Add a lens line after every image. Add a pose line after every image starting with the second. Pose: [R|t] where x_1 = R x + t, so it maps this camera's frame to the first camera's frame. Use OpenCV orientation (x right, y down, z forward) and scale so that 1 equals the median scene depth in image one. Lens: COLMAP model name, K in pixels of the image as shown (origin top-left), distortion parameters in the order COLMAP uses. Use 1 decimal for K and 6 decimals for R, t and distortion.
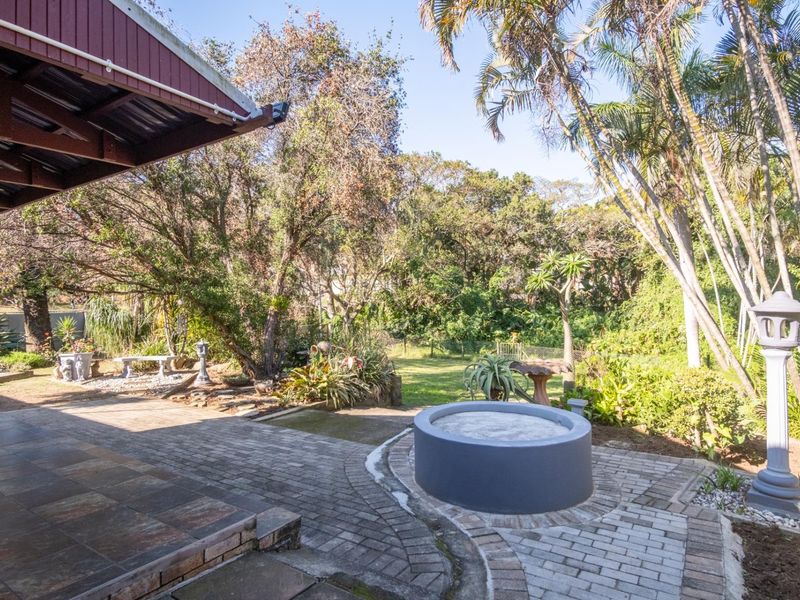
lens RADIAL K [[485.8, 0, 400.0], [0, 485.8, 300.0], [0, 0, 1]] dist [-0.003155, -0.001577]
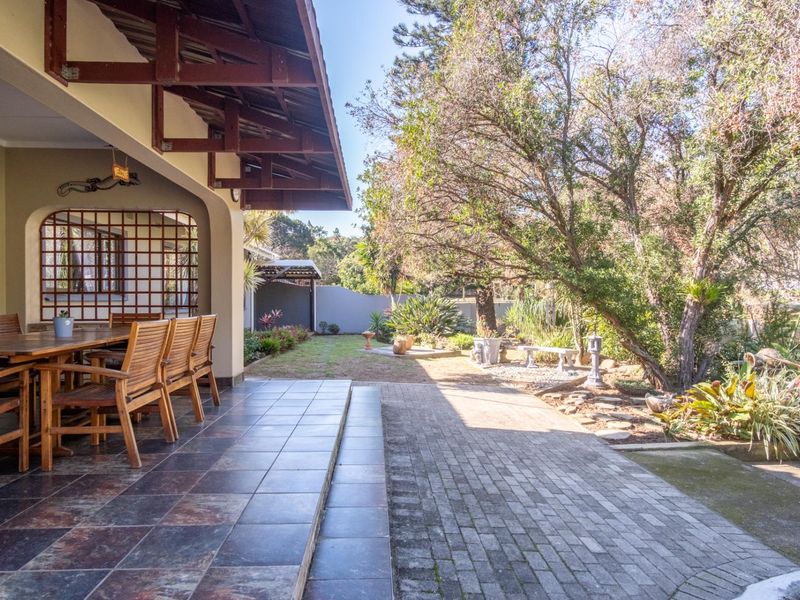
lens RADIAL K [[485.8, 0, 400.0], [0, 485.8, 300.0], [0, 0, 1]] dist [-0.003155, -0.001577]
pose [[0.613662, 0.014452, -0.789437, 0.091489], [-0.008822, 0.999896, 0.011447, 0.034445], [0.789520, -0.000060, 0.613725, 0.413387]]
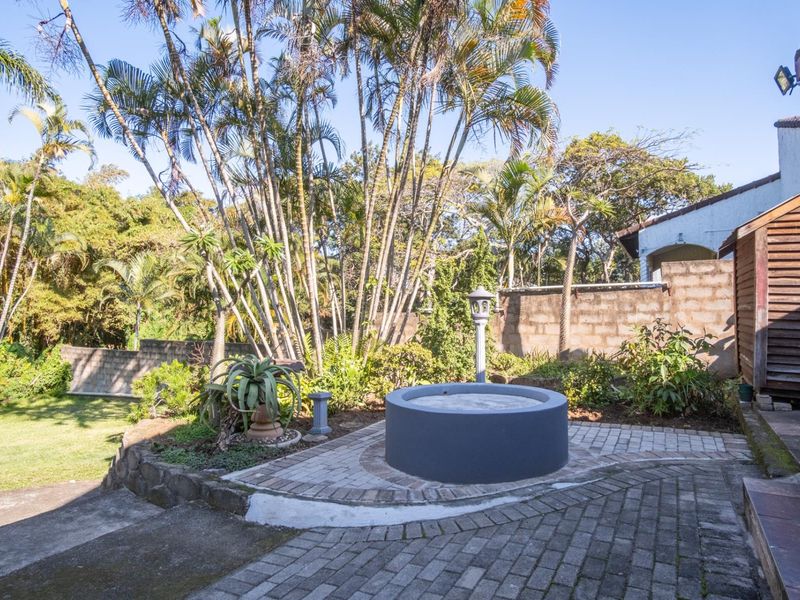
lens RADIAL K [[488.6, 0, 400.0], [0, 488.6, 300.0], [0, 0, 1]] dist [-0.005939, -0.002481]
pose [[-0.092972, 0.046939, 0.994562, -0.632260], [0.007903, 0.998891, -0.046404, 0.080657], [-0.995637, 0.003546, -0.093240, 1.009136]]
